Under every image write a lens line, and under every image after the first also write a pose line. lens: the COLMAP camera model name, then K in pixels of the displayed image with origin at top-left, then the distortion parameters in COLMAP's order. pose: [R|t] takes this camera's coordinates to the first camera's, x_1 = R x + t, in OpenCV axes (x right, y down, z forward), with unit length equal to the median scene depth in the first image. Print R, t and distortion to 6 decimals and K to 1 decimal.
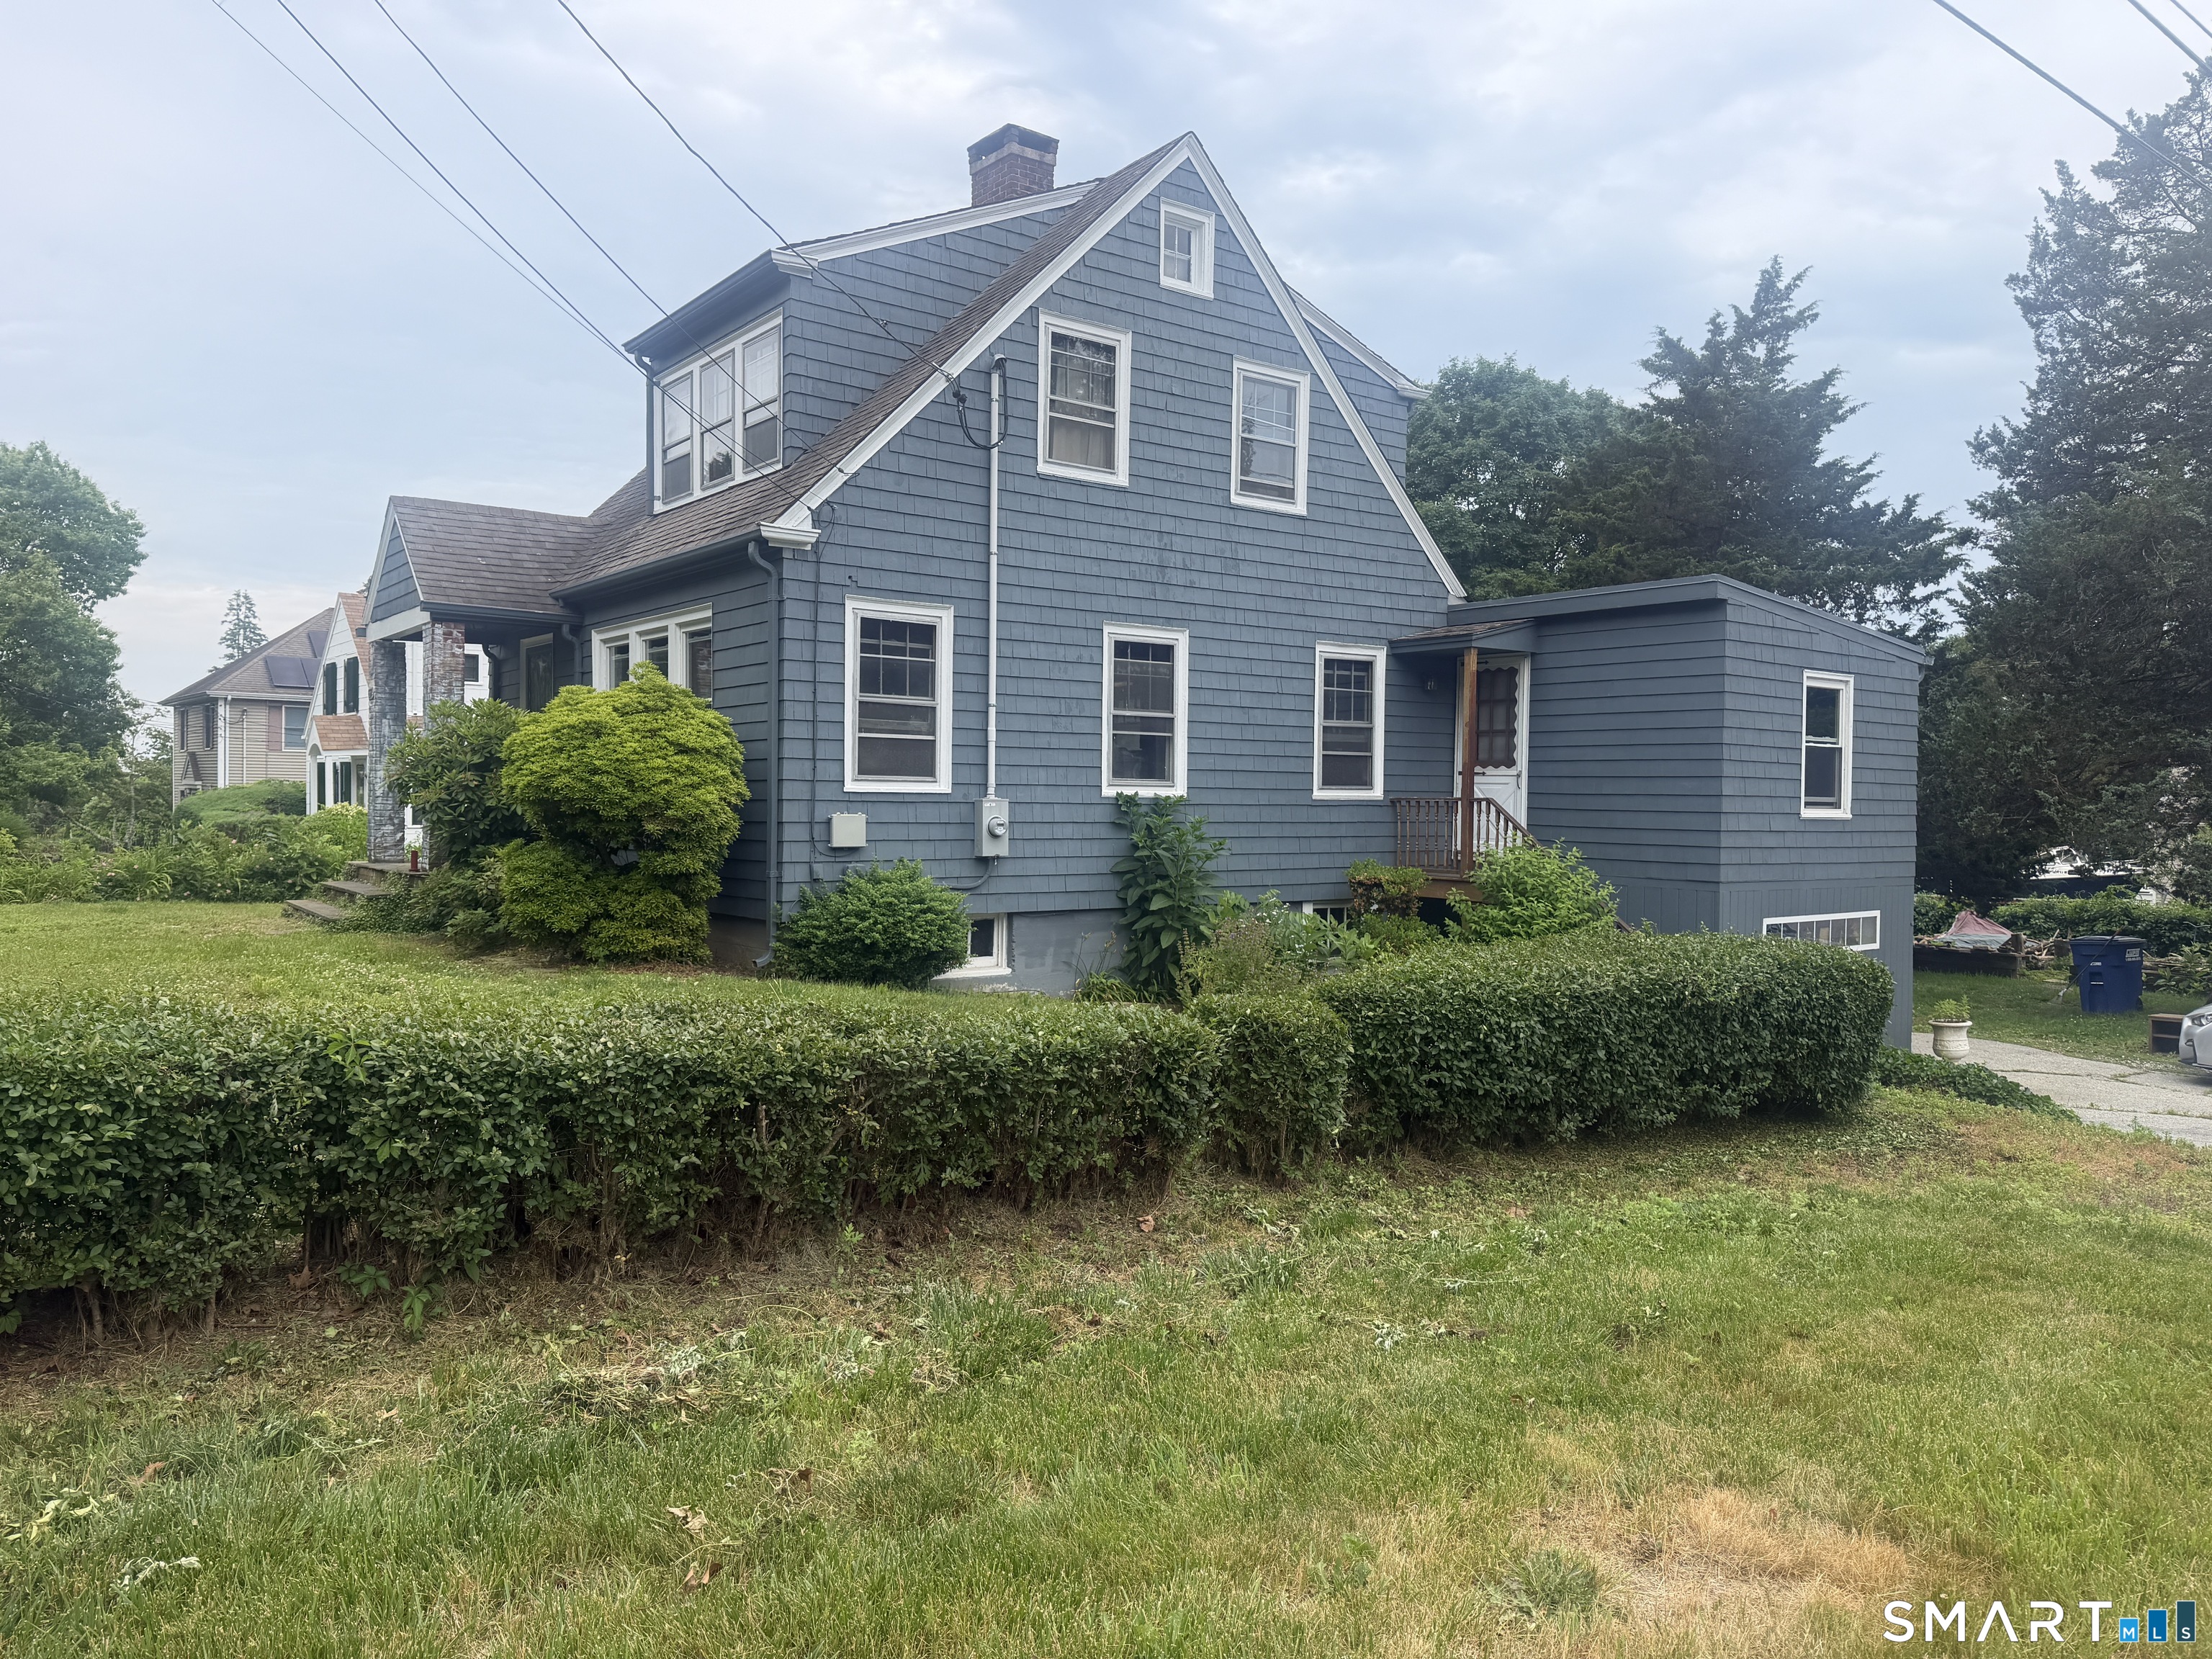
lens RADIAL K [[1568.3, 0, 1094.1], [0, 1568.3, 834.3], [0, 0, 1]] dist [0.050217, -0.053067]
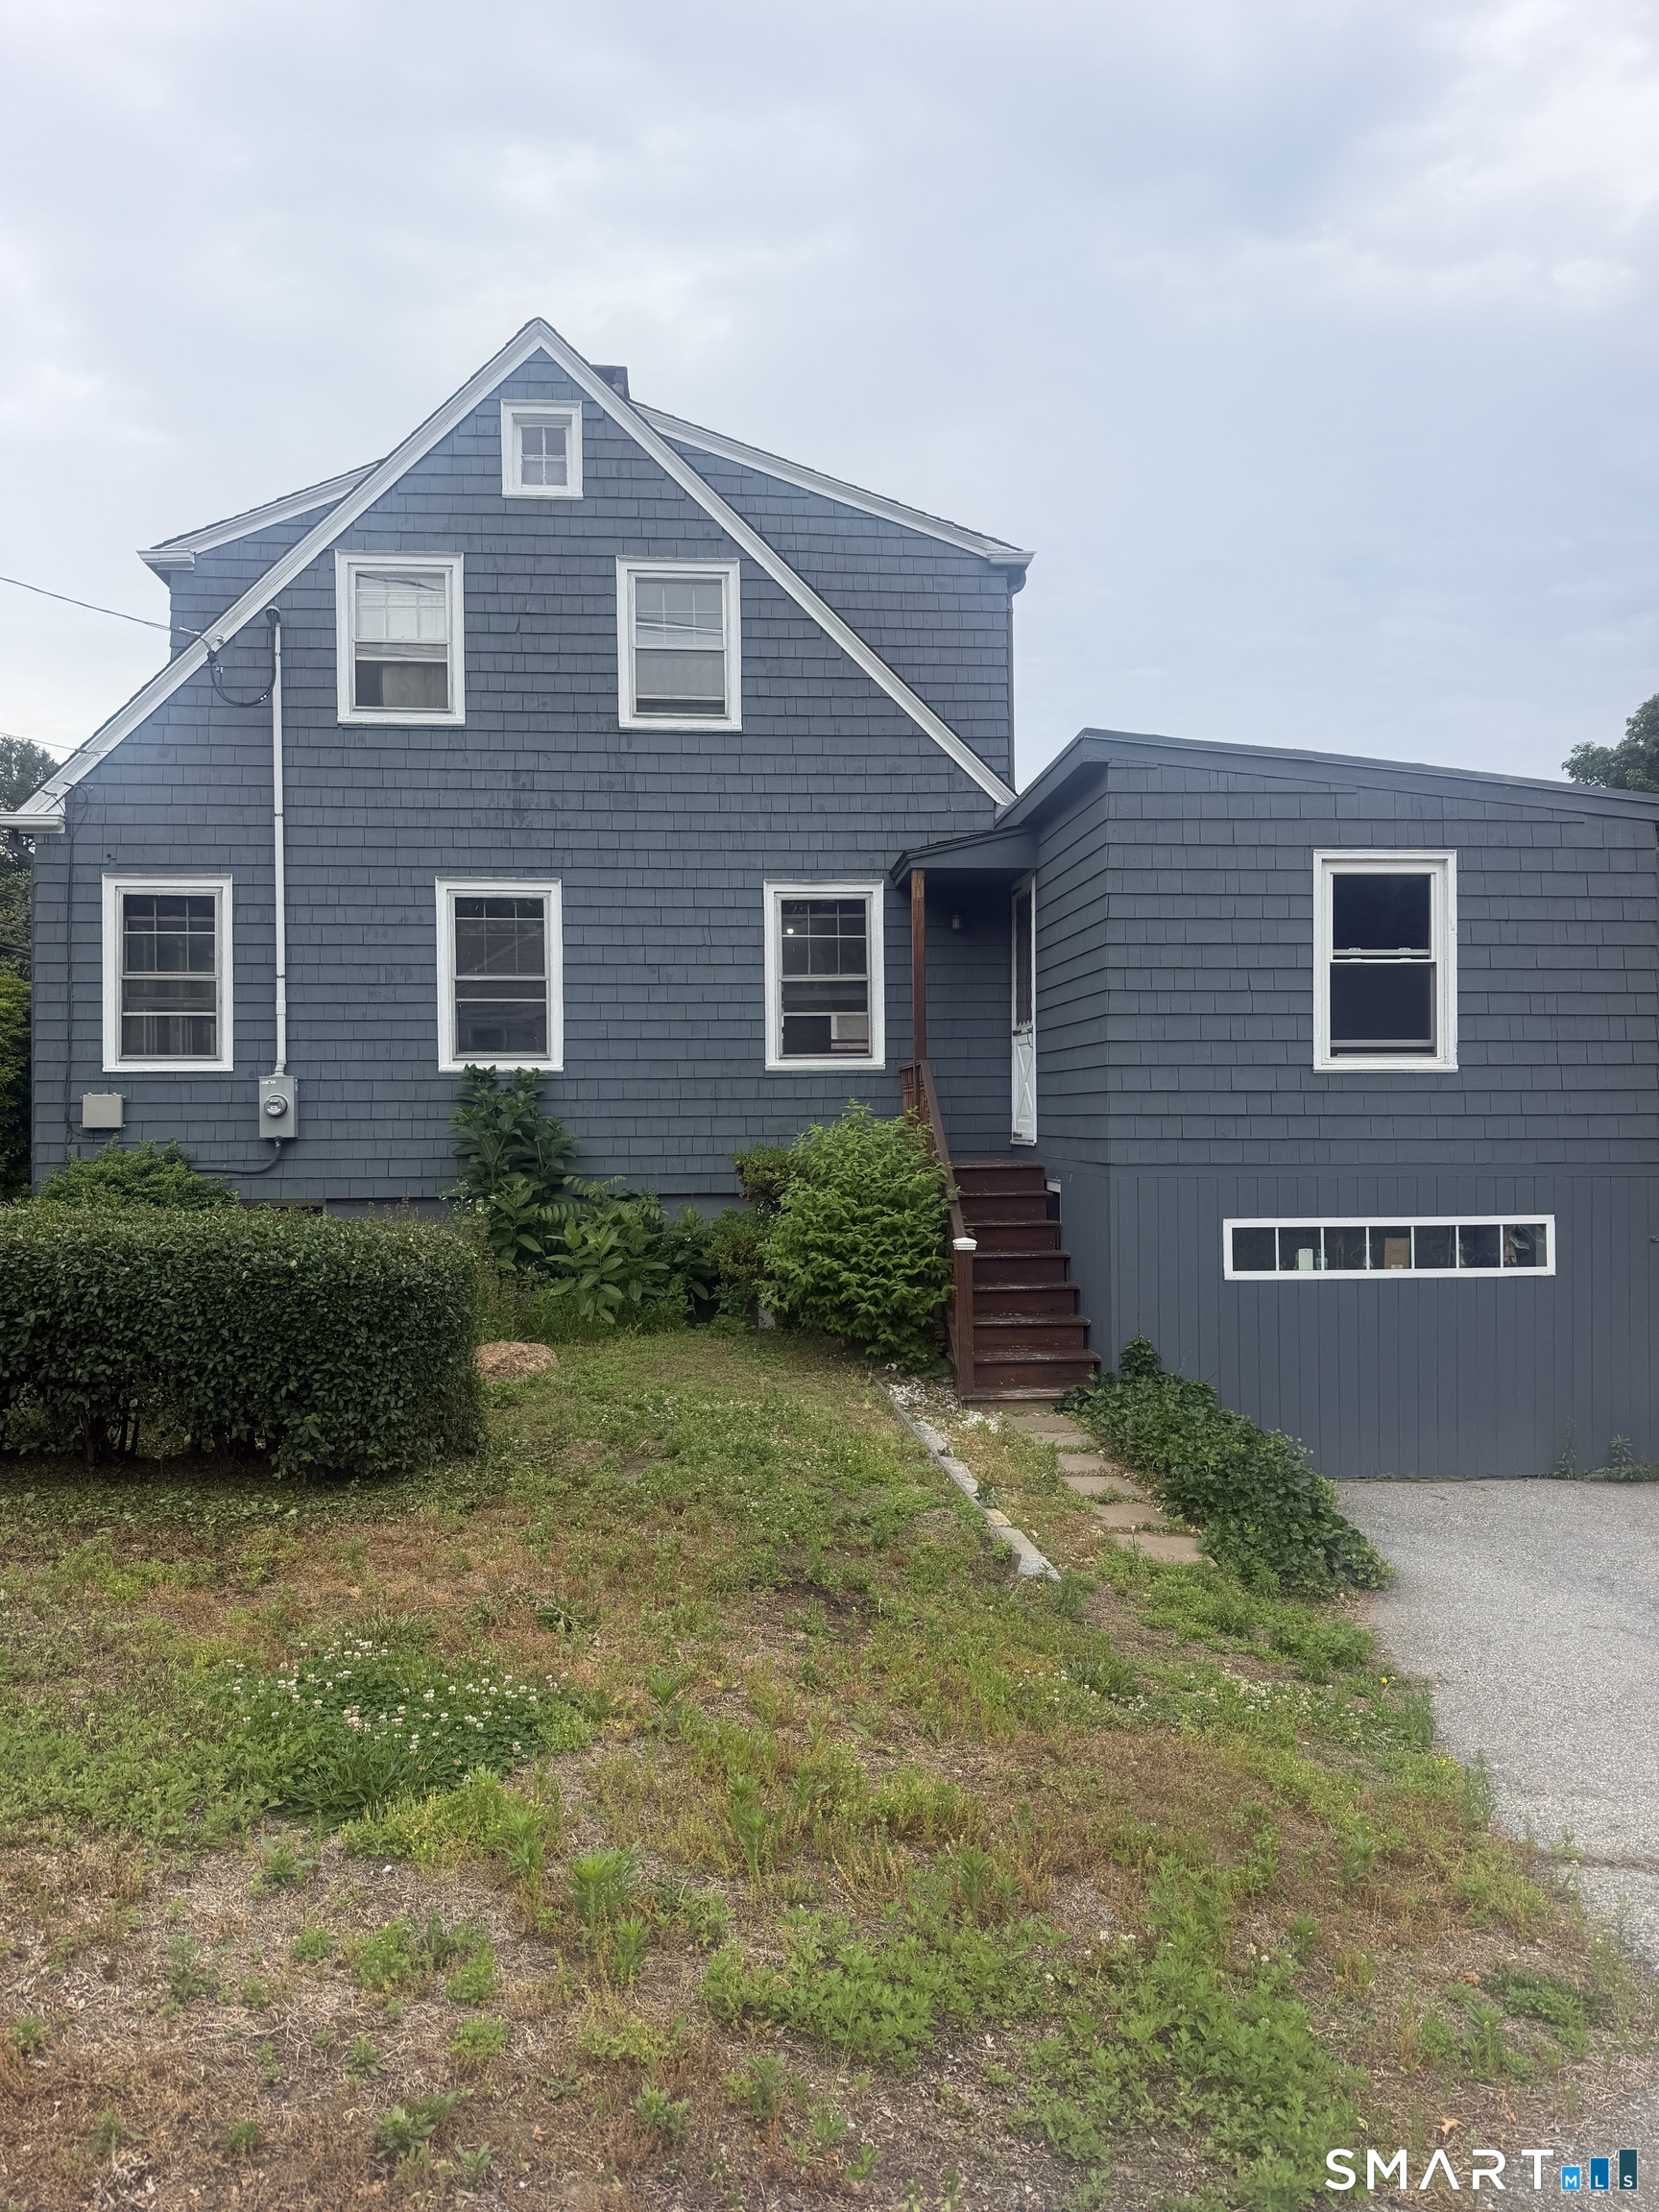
lens RADIAL K [[1568.3, 0, 837.2], [0, 1568.3, 1109.0], [0, 0, 1]] dist [0.050217, -0.053067]
pose [[0.851143, -0.023117, -0.524425, 0.672253], [0.005713, 0.999379, -0.034780, 0.029635], [0.524903, 0.026607, 0.850746, 0.356670]]
